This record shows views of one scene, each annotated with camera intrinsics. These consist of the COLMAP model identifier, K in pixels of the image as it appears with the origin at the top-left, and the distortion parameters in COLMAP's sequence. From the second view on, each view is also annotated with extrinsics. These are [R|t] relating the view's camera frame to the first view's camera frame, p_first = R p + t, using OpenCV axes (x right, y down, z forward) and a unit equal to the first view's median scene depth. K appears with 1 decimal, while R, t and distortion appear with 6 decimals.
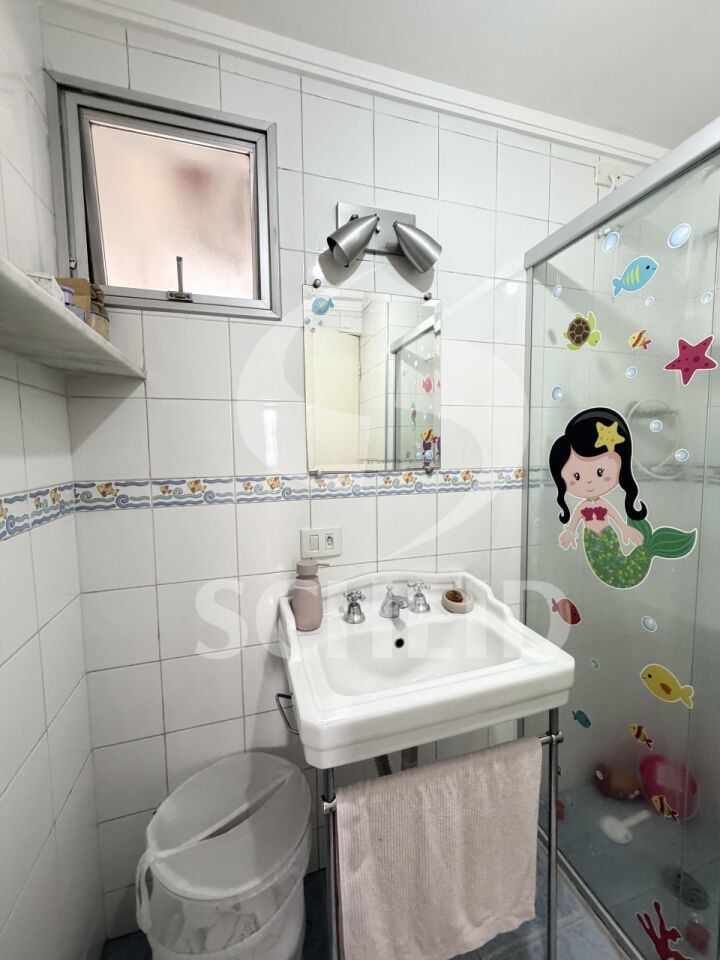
lens RADIAL K [[383.9, 0, 359.8], [0, 383.9, 478.2], [0, 0, 1]] dist [-0.002110, 0.000508]
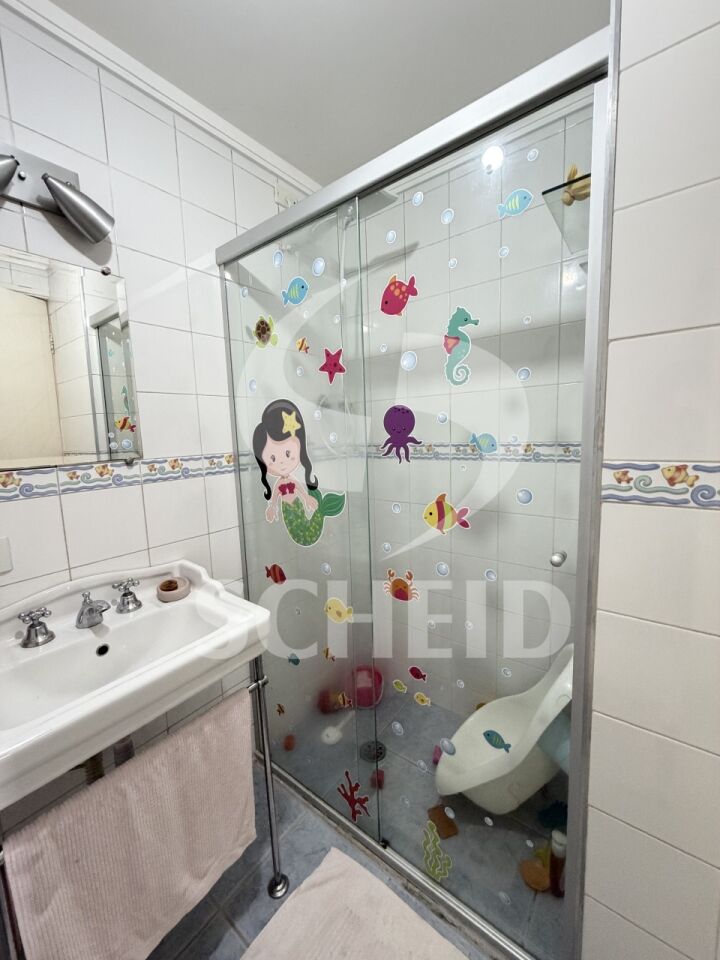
lens RADIAL K [[383.9, 0, 361.1], [0, 383.9, 477.8], [0, 0, 1]] dist [-0.002110, 0.000508]
pose [[0.814228, -0.087761, 0.573874, 0.110626], [0.069765, 0.996136, 0.053352, 0.011013], [-0.576339, -0.003405, 0.817204, -0.103344]]
